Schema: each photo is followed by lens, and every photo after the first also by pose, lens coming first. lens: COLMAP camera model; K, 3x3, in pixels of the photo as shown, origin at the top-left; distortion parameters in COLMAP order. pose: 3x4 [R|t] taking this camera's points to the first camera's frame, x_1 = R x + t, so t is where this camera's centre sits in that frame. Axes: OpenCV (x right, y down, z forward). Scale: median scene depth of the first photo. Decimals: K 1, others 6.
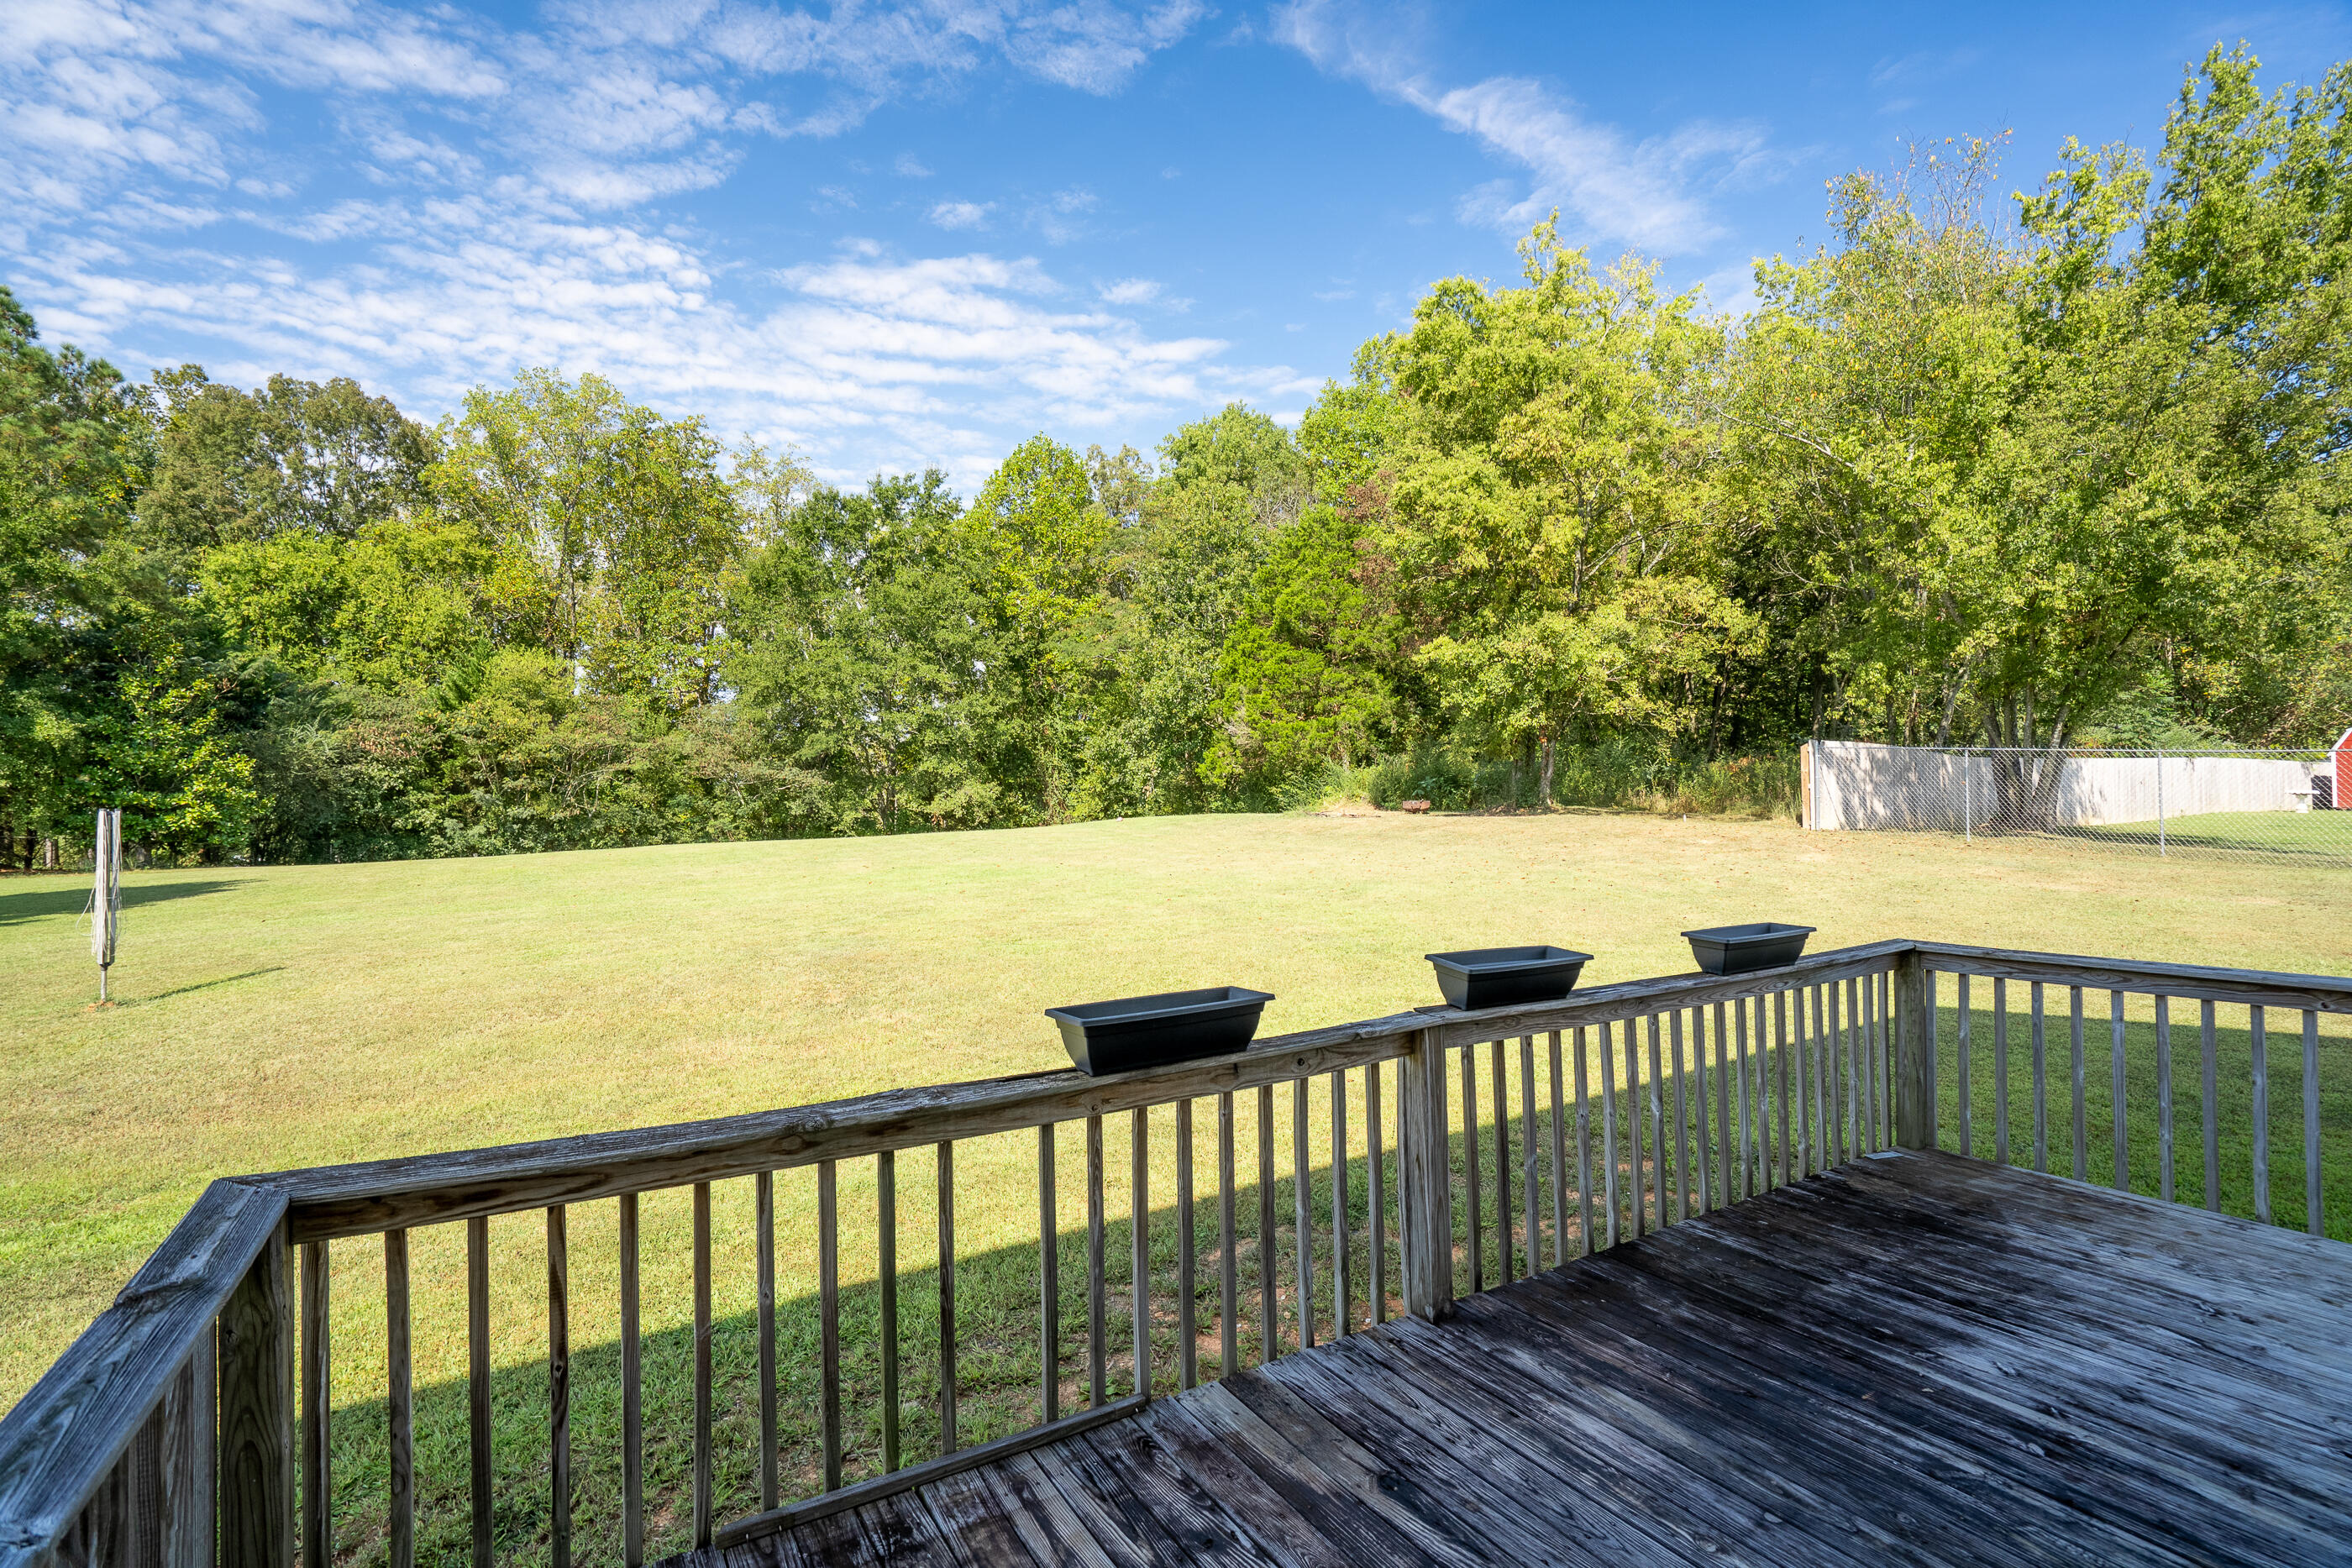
lens RADIAL K [[1082.2, 0, 1166.9], [0, 1082.2, 804.0], [0, 0, 1]] dist [-0.034918, 0.007460]
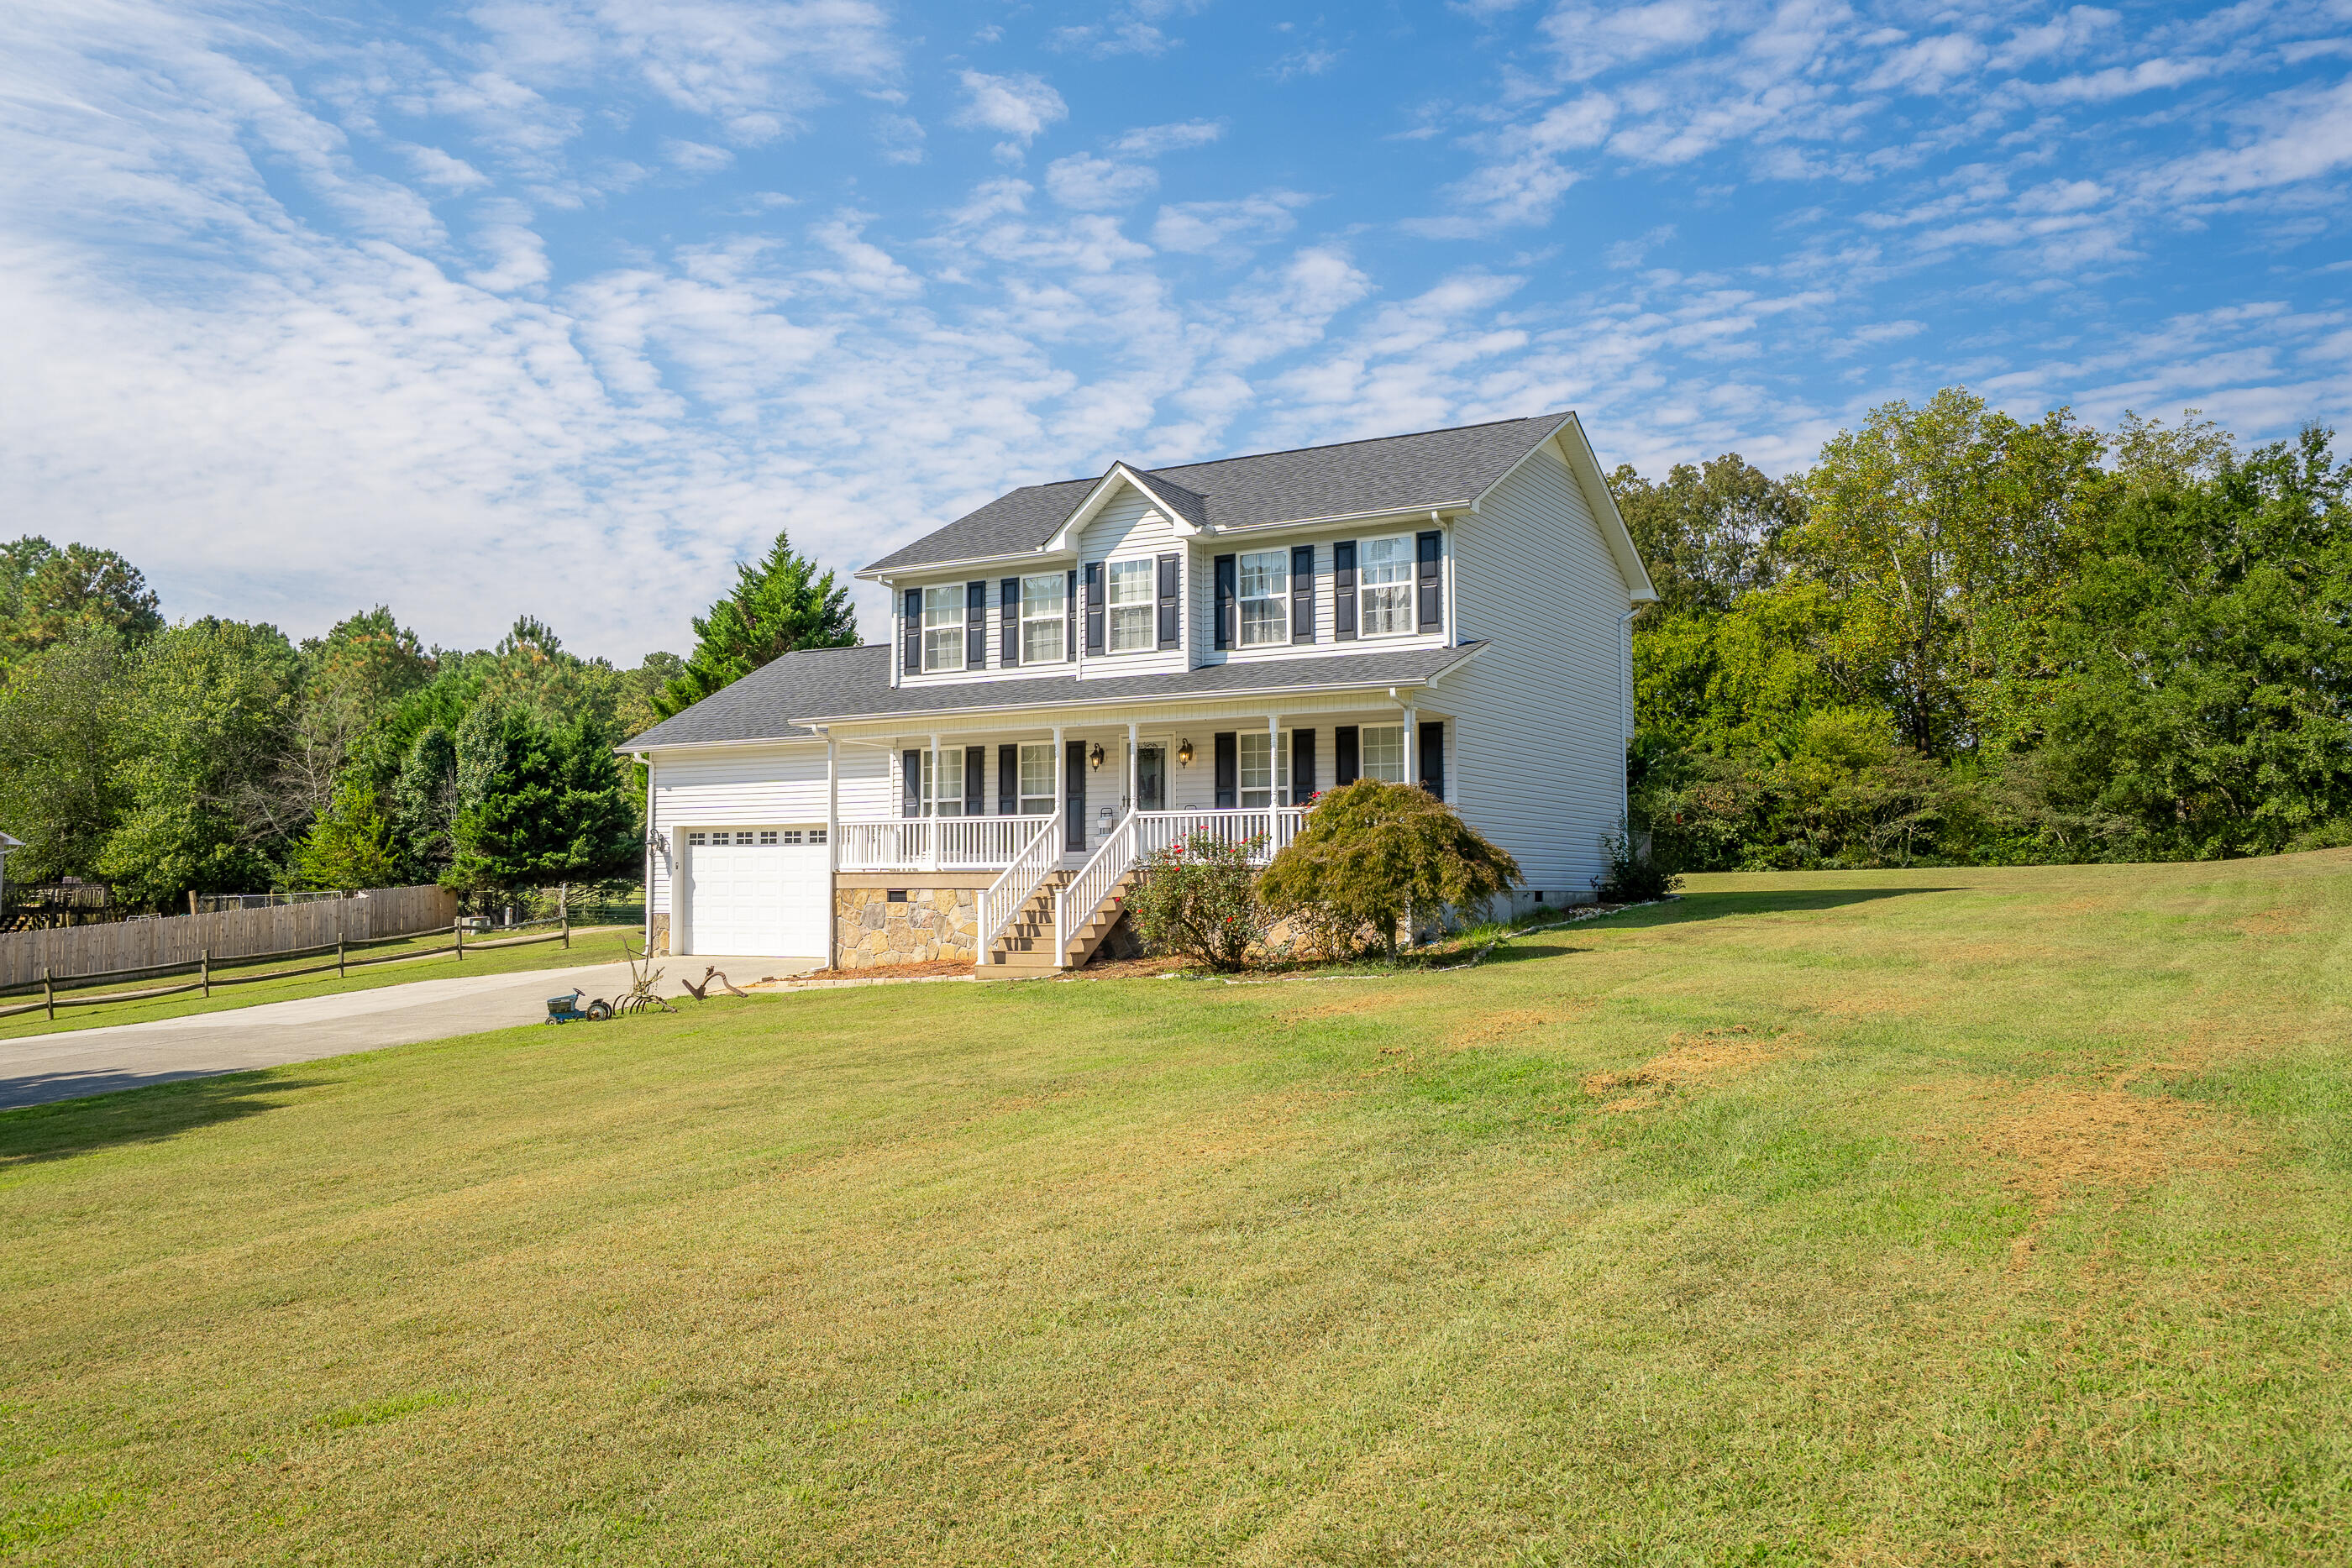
lens RADIAL K [[1853.9, 0, 1136.8], [0, 1853.9, 776.1], [0, 0, 1]] dist [0.042347, 0.026713]
pose [[0.476407, -0.046362, -0.878002, 0.700422], [-0.011240, 0.998206, -0.058808, 0.039700], [0.879153, 0.037885, 0.475031, -0.489482]]
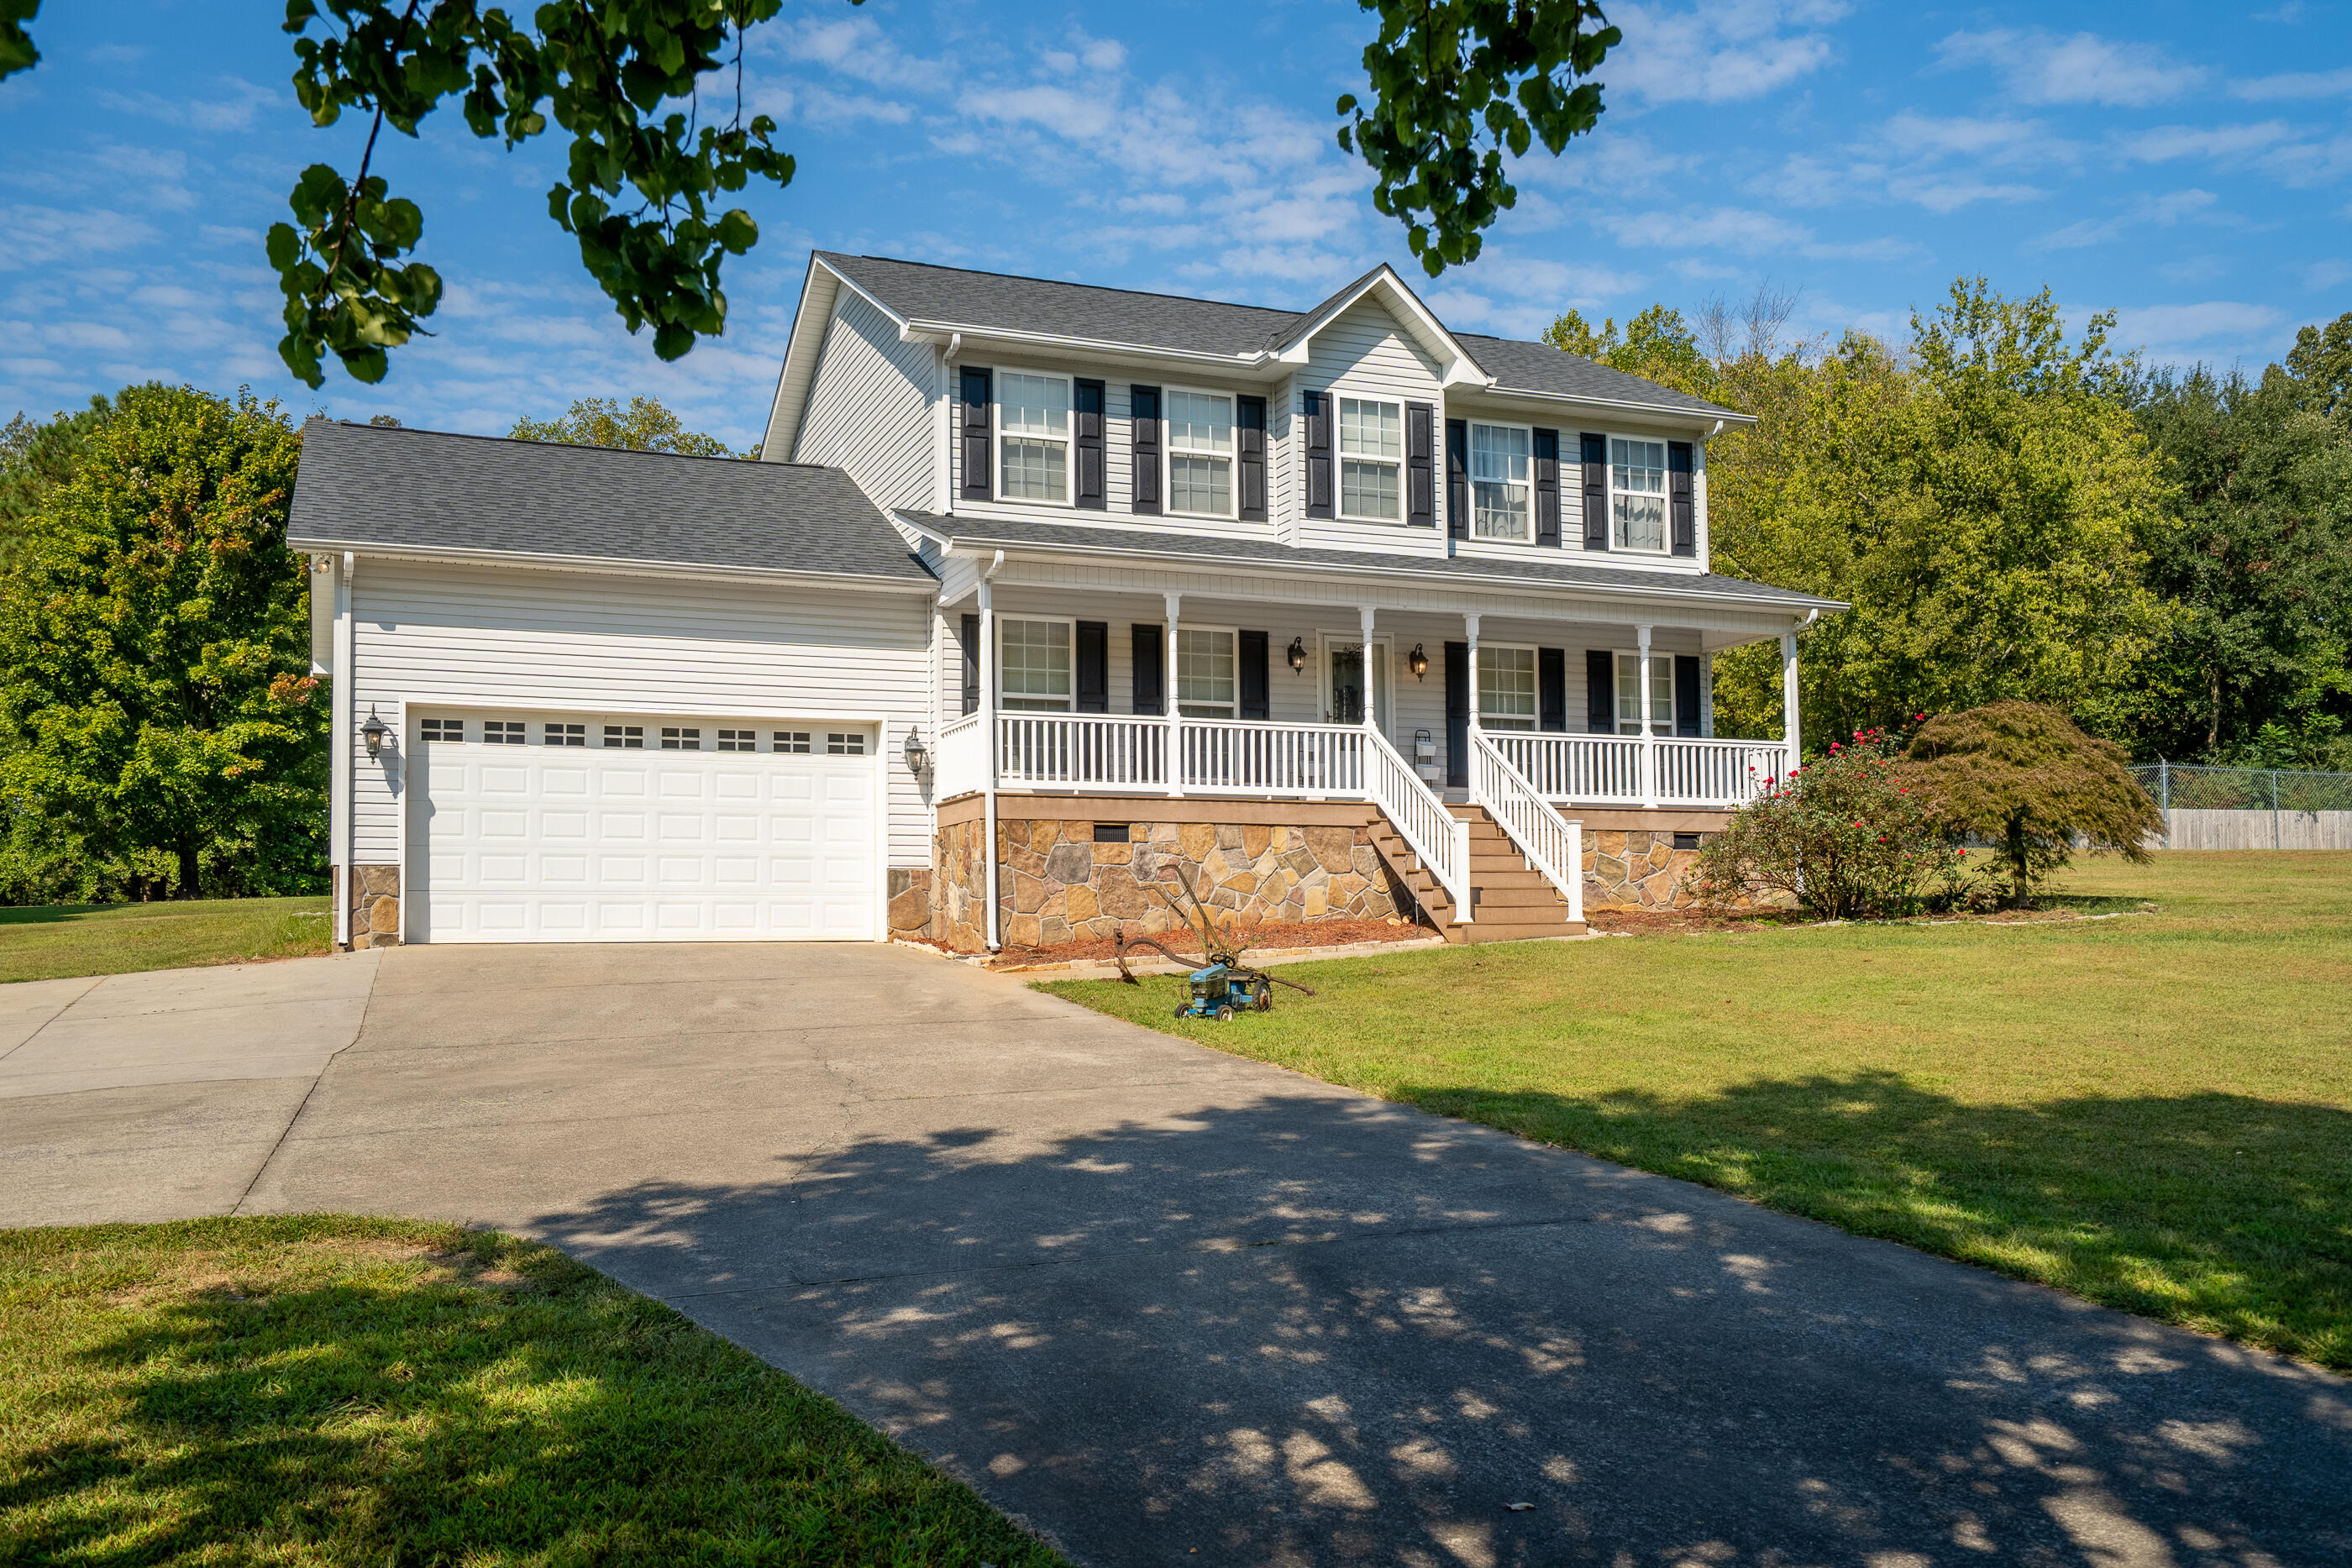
lens RADIAL K [[1991.8, 0, 1217.5], [0, 1991.8, 893.2], [0, 0, 1]] dist [0.020395, -0.012063]
pose [[0.994218, -0.003955, -0.107307, 0.115874], [0.000096, 0.999354, -0.035945, 0.077609], [0.107380, 0.035727, 0.993576, -0.721864]]
